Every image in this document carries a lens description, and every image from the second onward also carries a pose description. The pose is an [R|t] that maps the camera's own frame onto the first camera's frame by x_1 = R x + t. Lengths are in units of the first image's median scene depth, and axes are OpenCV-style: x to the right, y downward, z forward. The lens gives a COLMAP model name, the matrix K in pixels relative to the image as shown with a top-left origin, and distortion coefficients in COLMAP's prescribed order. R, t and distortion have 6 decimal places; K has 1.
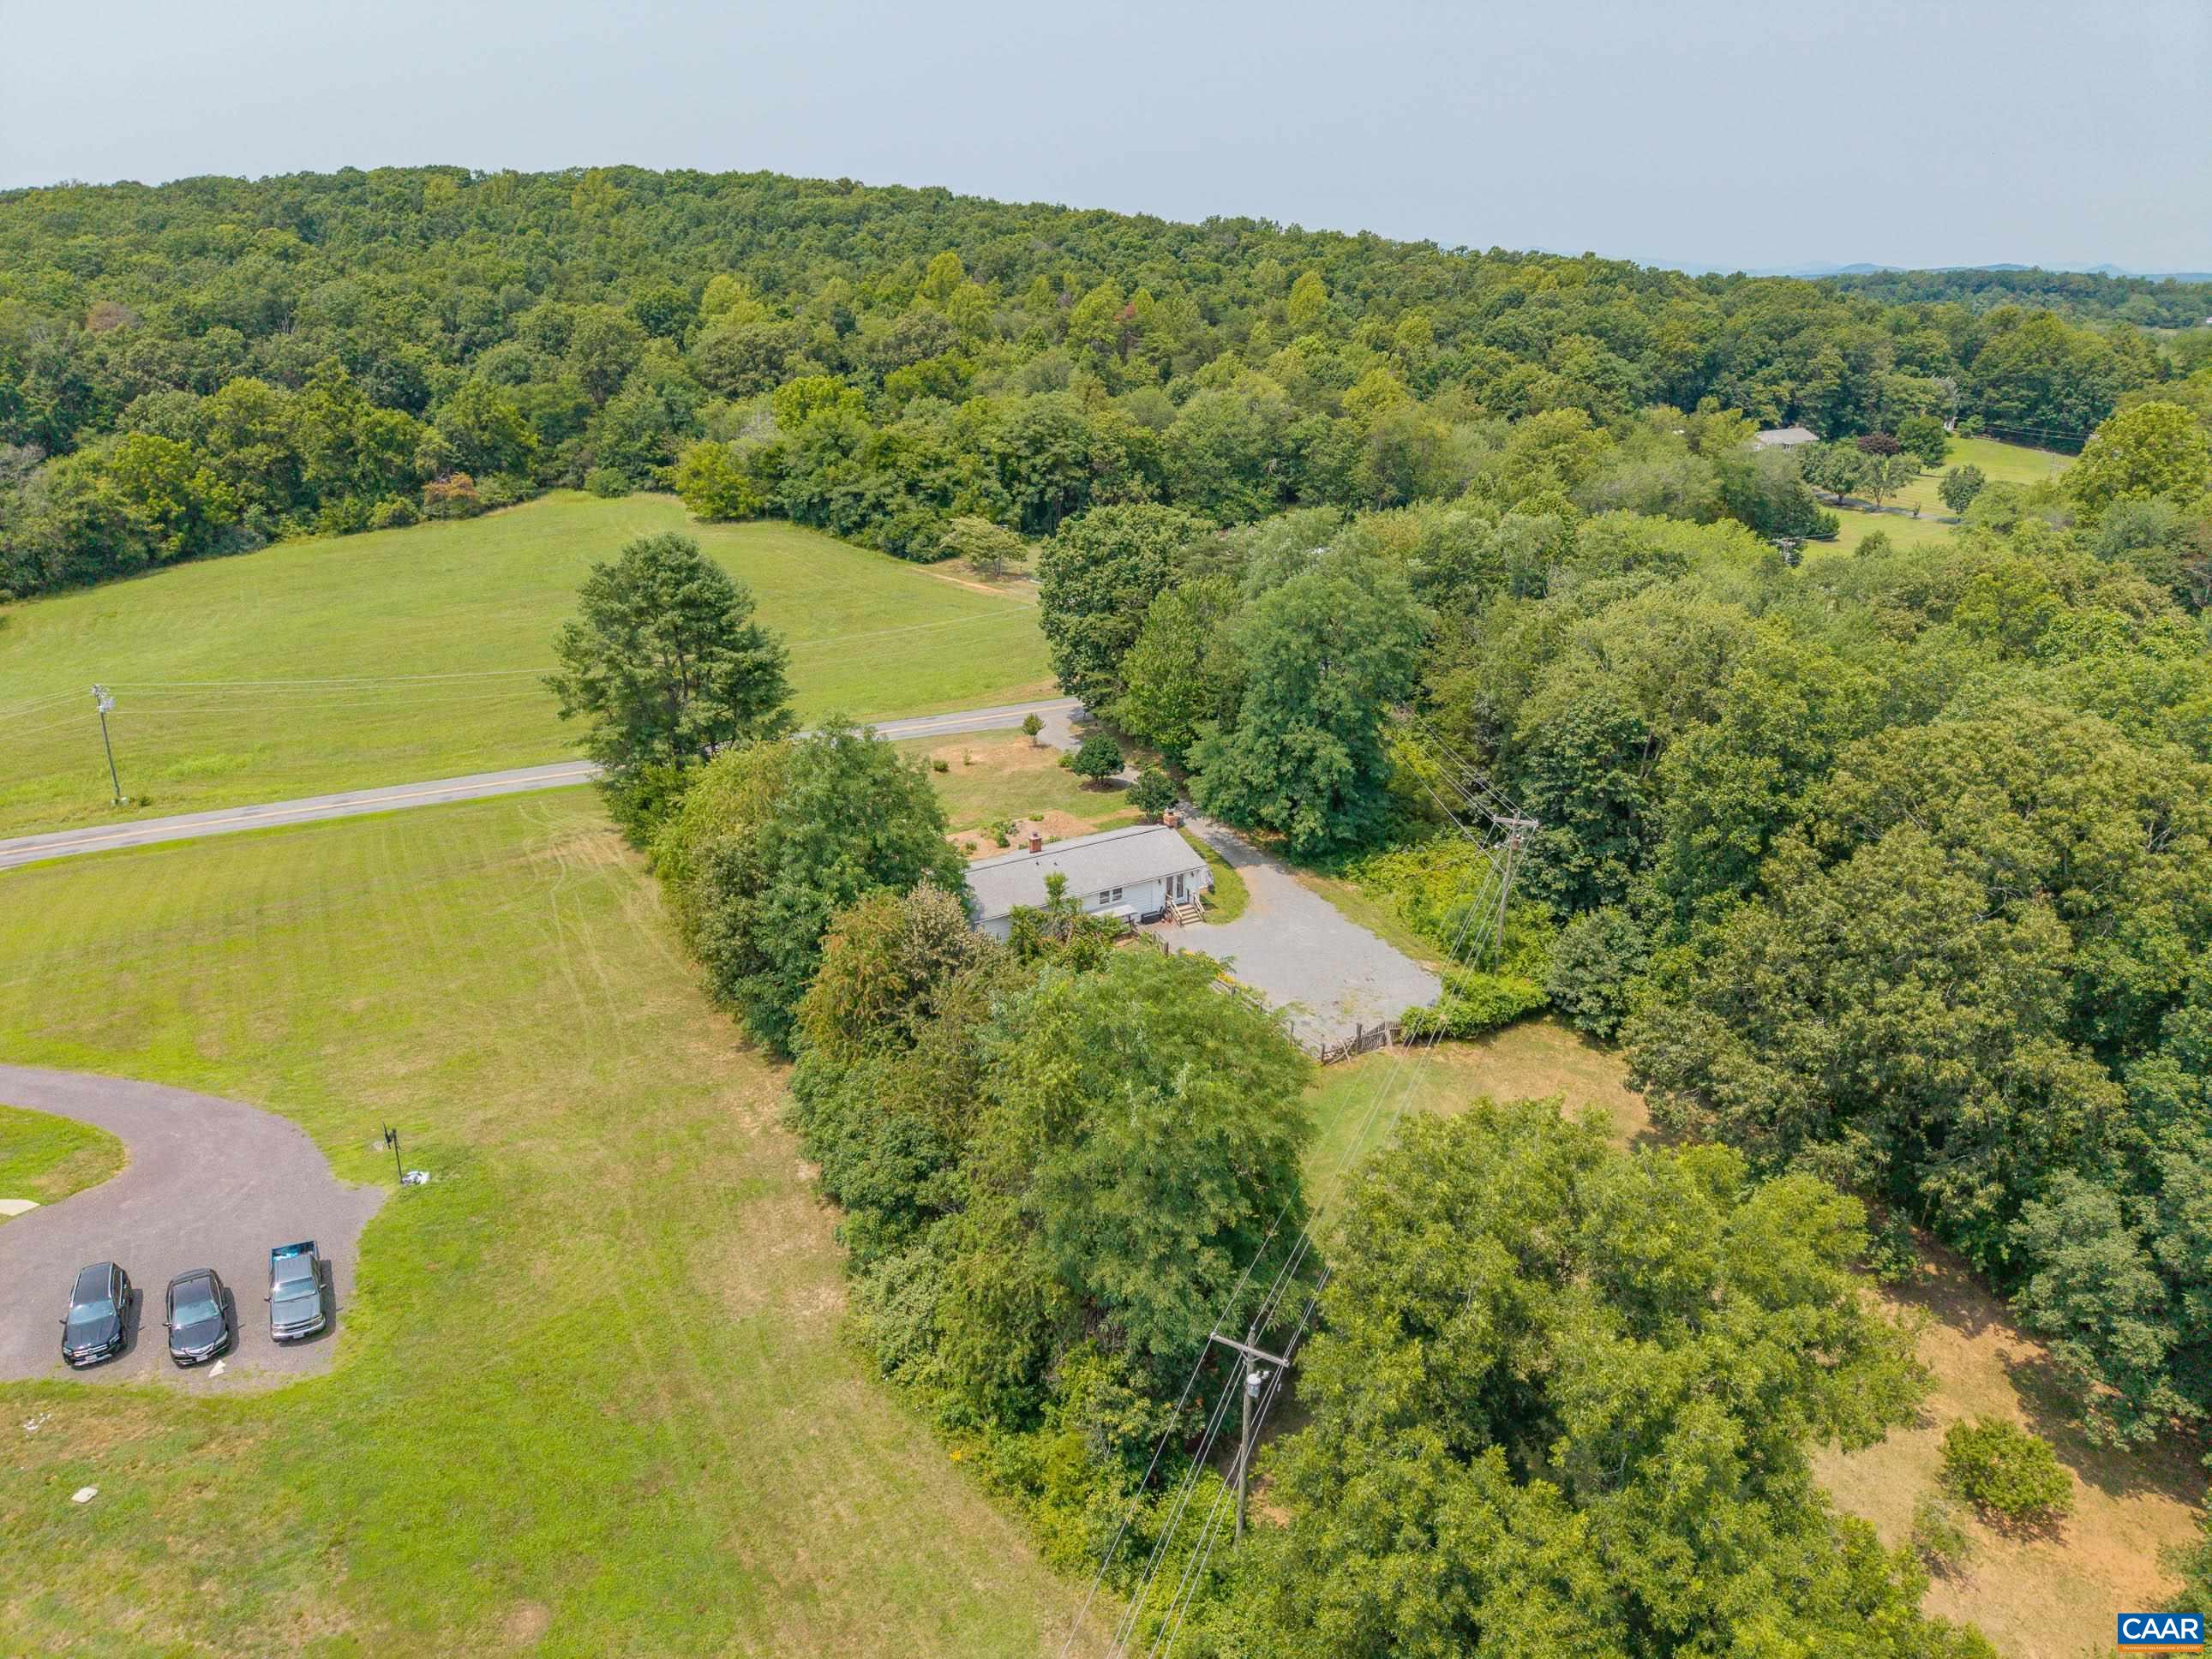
lens RADIAL K [[1489.1, 0, 1147.8], [0, 1489.1, 805.7], [0, 0, 1]] dist [0.018347, -0.046276]
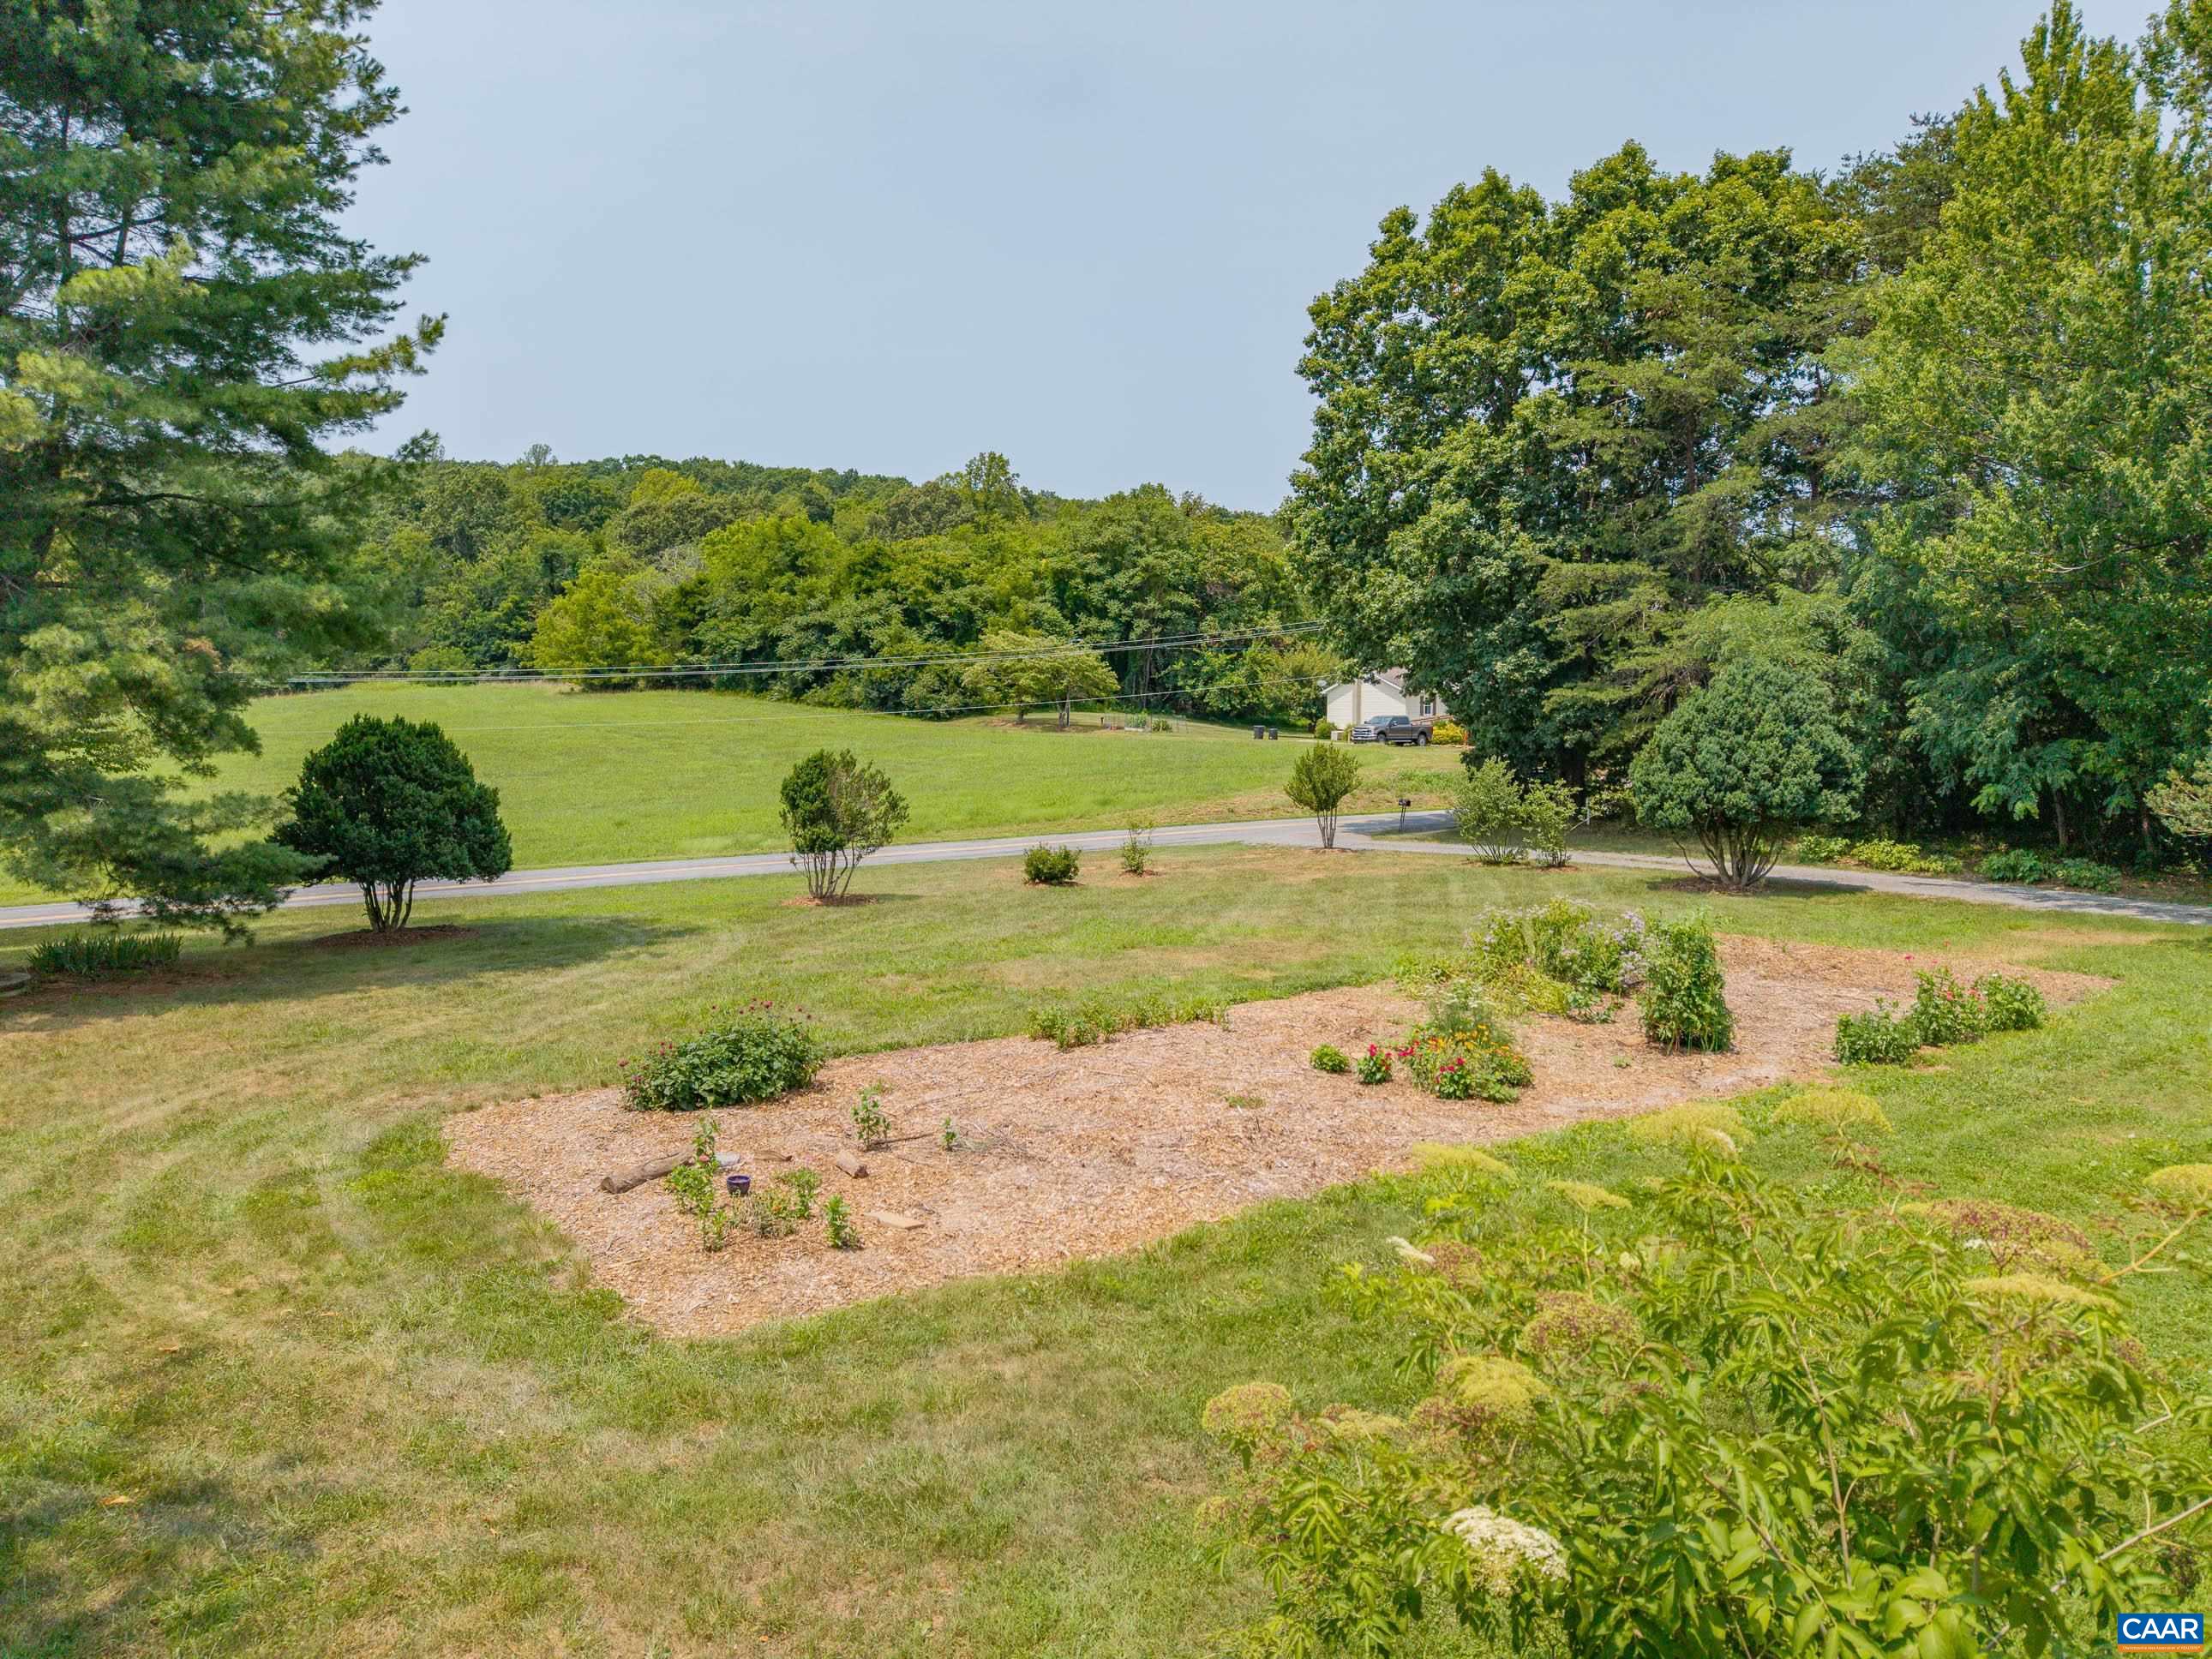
lens RADIAL K [[1483.3, 0, 1112.4], [0, 1483.3, 826.1], [0, 0, 1]] dist [0.025940, -0.023525]
pose [[0.999901, -0.013602, -0.003515, -0.073883], [0.012235, 0.966091, -0.257914, 0.023741], [0.006904, 0.257845, 0.966162, 0.425924]]
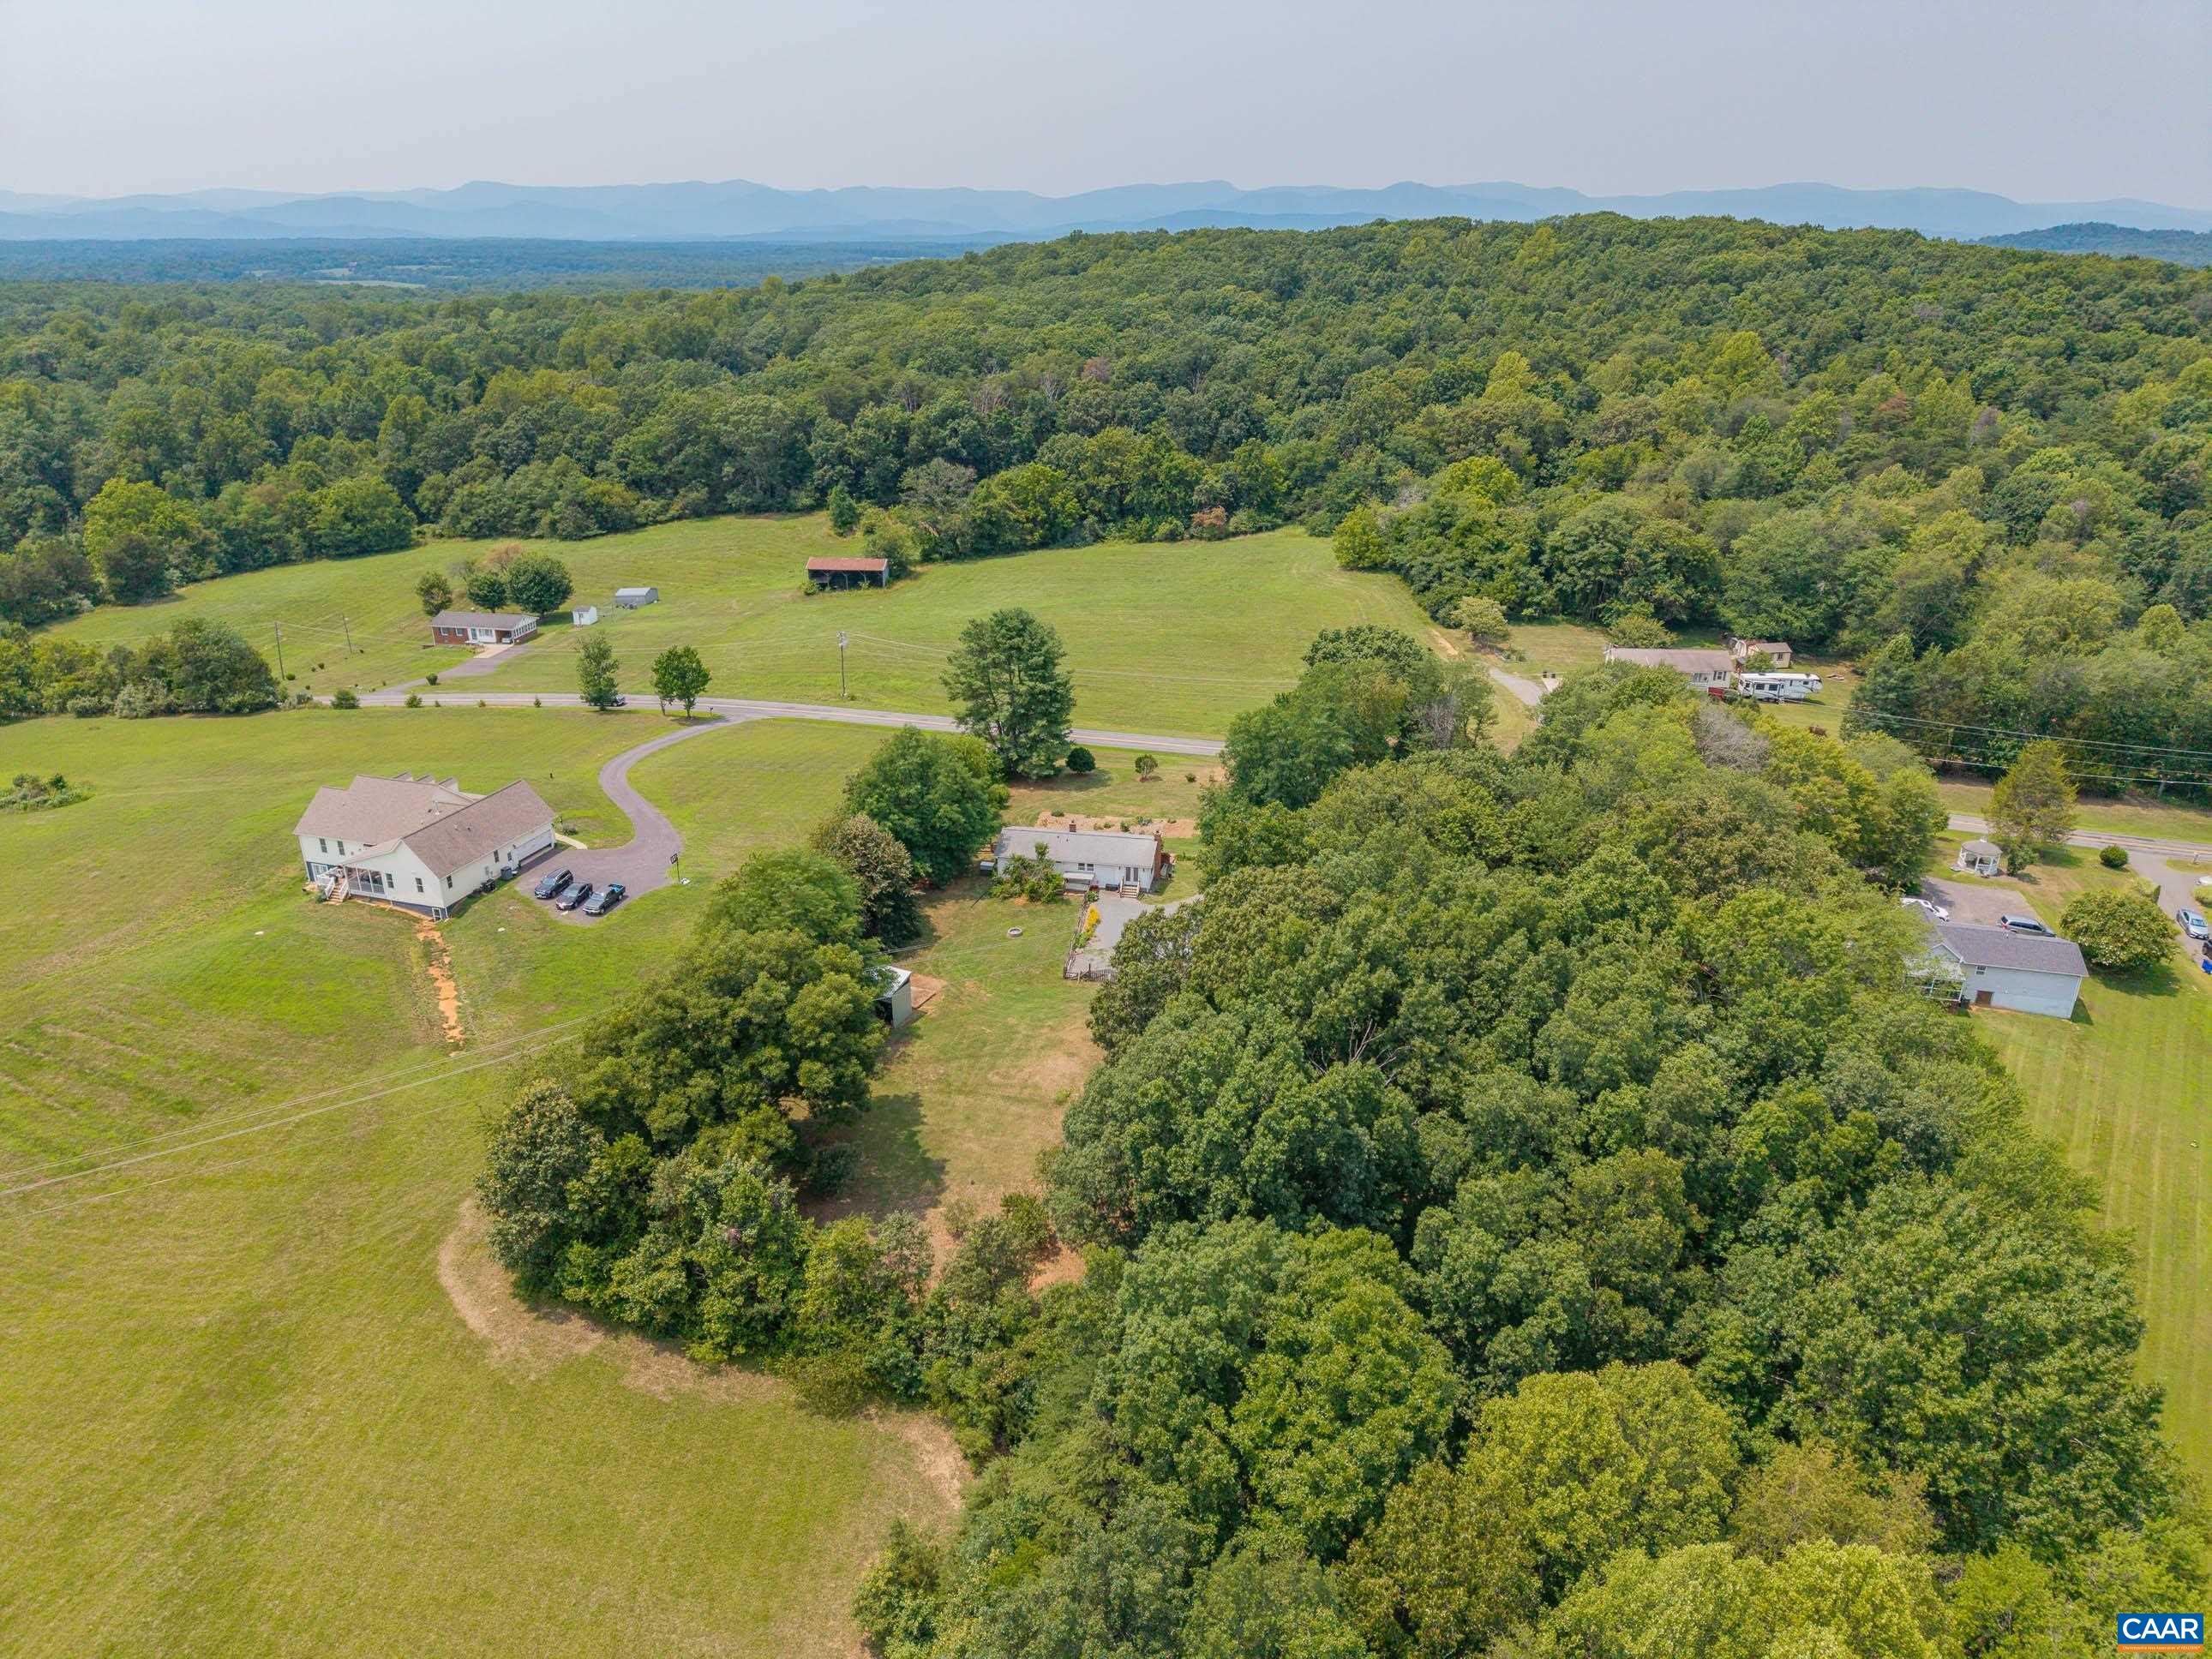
lens RADIAL K [[1483.3, 0, 1112.4], [0, 1483.3, 826.1], [0, 0, 1]] dist [0.025940, -0.023525]
pose [[0.729950, 0.248750, -0.636629, 0.444179], [-0.228391, 0.966655, 0.115831, -0.077804], [0.644214, 0.060850, 0.762421, -0.106053]]
